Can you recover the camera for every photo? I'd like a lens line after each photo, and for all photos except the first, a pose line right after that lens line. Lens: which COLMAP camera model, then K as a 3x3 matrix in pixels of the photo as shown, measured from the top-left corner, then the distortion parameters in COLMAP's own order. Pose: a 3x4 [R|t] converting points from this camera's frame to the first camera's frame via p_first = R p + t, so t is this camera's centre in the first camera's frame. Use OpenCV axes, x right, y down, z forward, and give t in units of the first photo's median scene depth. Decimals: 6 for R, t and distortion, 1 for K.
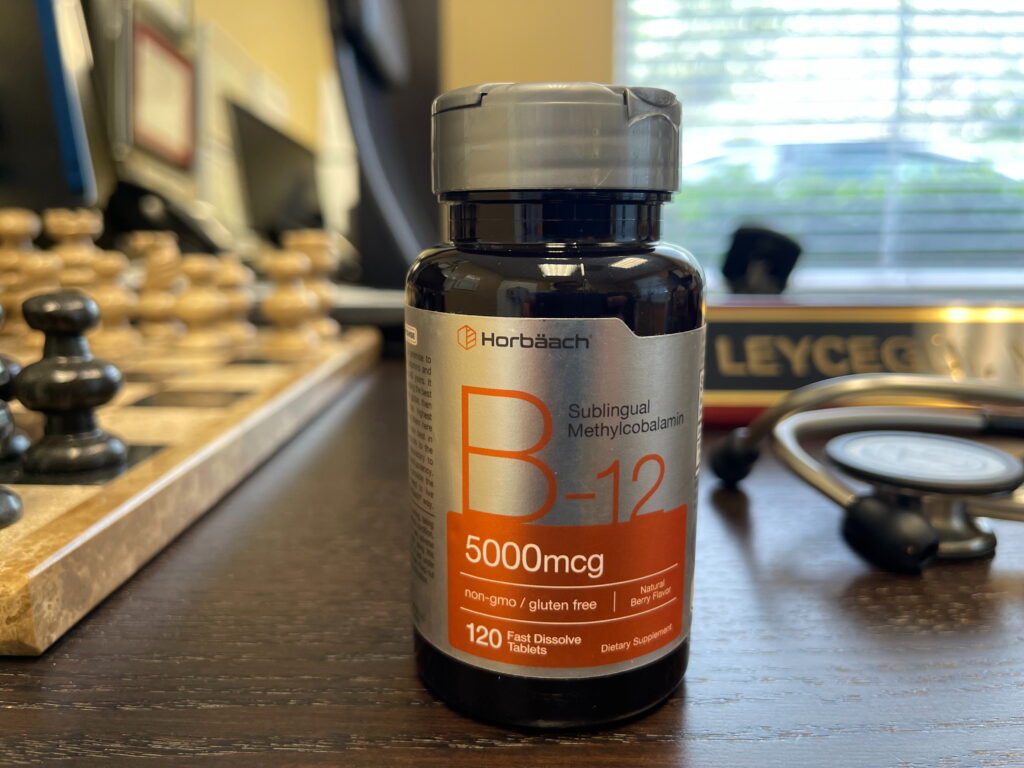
lens RADIAL K [[796.1, 0, 512.7], [0, 796.1, 381.0], [0, 0, 1]] dist [0.058718, -0.129336]
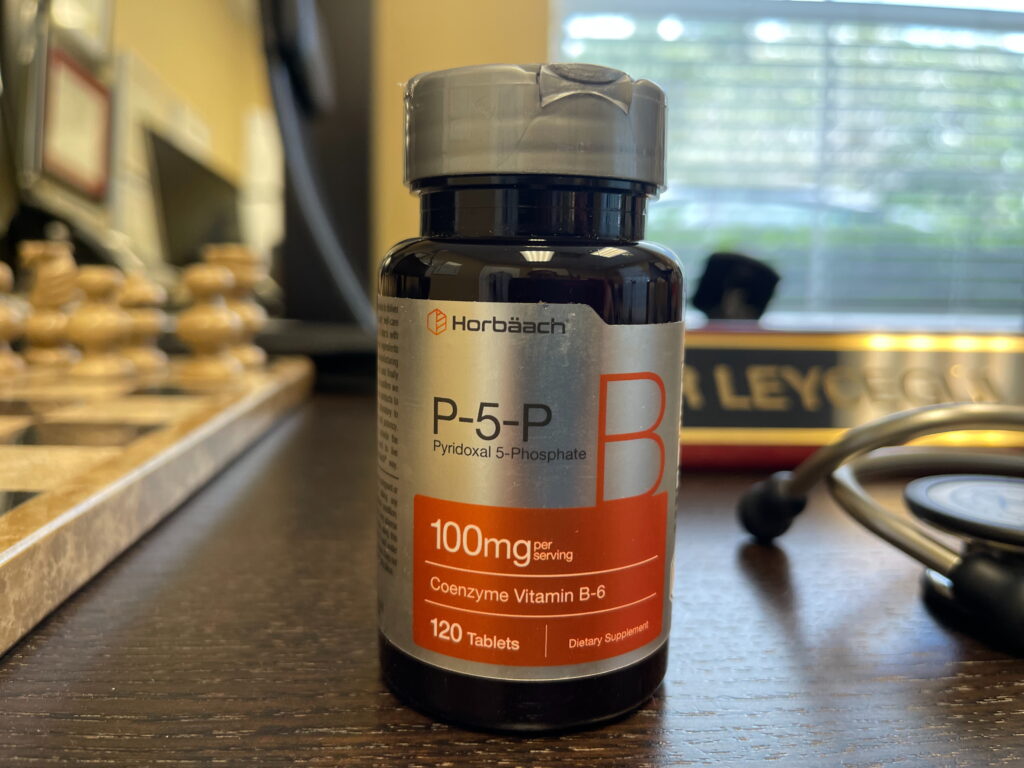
lens RADIAL K [[799.0, 0, 513.2], [0, 799.0, 380.9], [0, 0, 1]] dist [0.067076, -0.148392]
pose [[0.995525, 0.010034, 0.093961, -0.084701], [-0.004793, 0.998428, -0.055837, 0.020643], [-0.094374, 0.055136, 0.994009, 0.292395]]
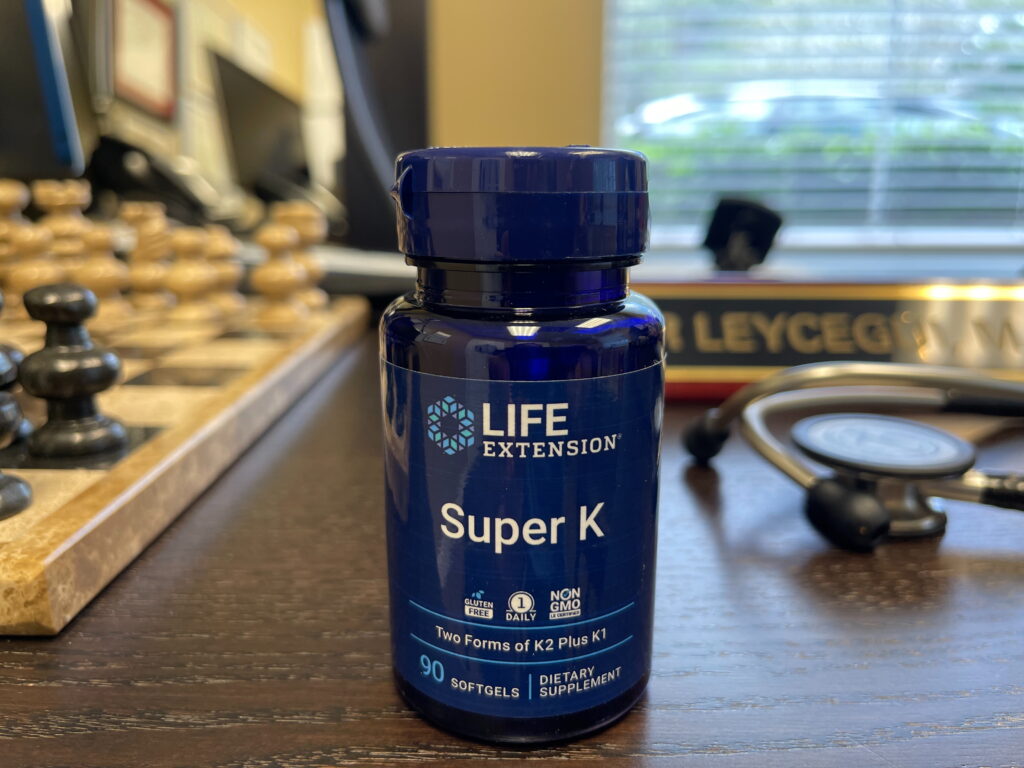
lens RADIAL K [[796.1, 0, 512.7], [0, 796.1, 381.0], [0, 0, 1]] dist [0.058718, -0.129336]
pose [[0.999907, -0.000198, 0.013629, 0.010164], [-0.000588, 0.998338, 0.057629, -0.052878], [-0.013618, -0.057632, 0.998245, -0.060525]]
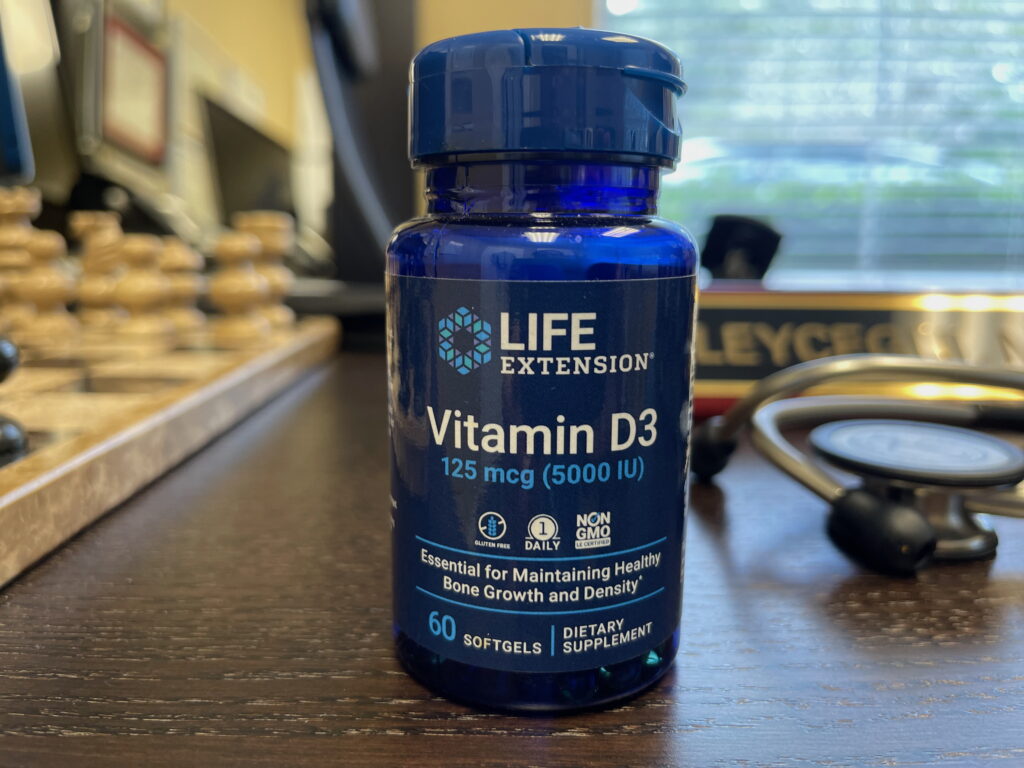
lens RADIAL K [[799.0, 0, 513.2], [0, 799.0, 380.9], [0, 0, 1]] dist [0.067076, -0.148392]
pose [[0.999631, 0.005832, 0.026537, 0.040514], [-0.005716, 0.999974, -0.004445, 0.032187], [-0.026562, 0.004292, 0.999638, 0.126037]]
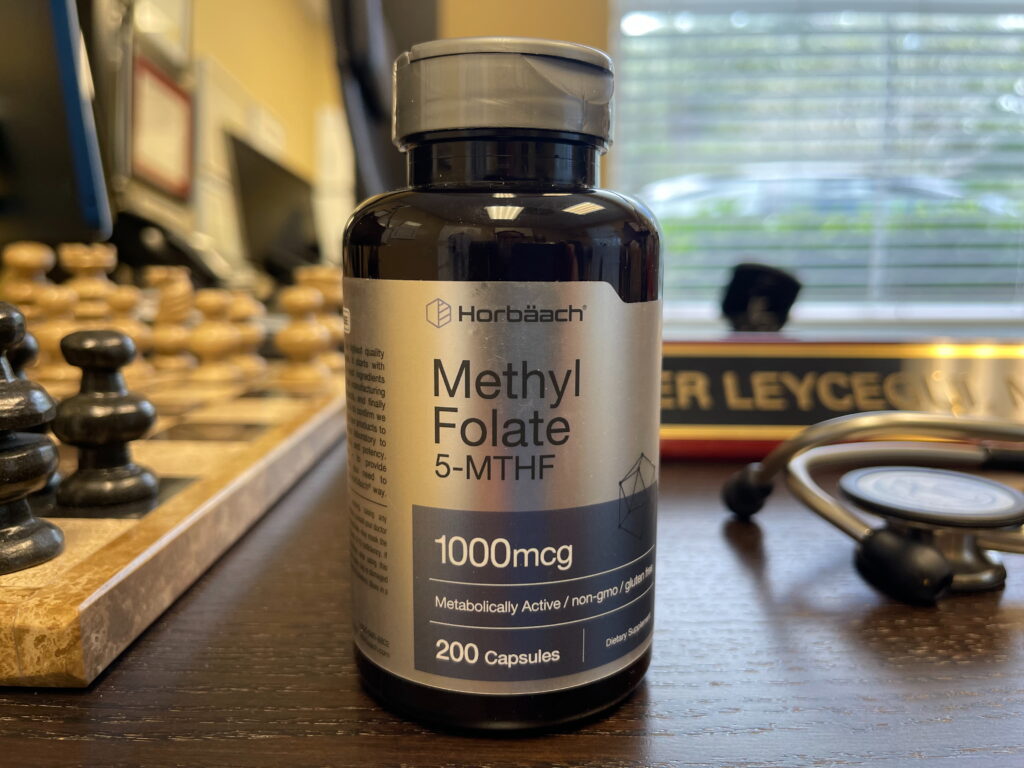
lens RADIAL K [[791.2, 0, 514.2], [0, 791.2, 378.6], [0, 0, 1]] dist [0.068348, -0.140517]
pose [[0.999906, 0.003550, 0.013248, -0.051925], [-0.003015, 0.999189, -0.040145, -0.009579], [-0.013380, 0.040101, 0.999106, -0.033402]]
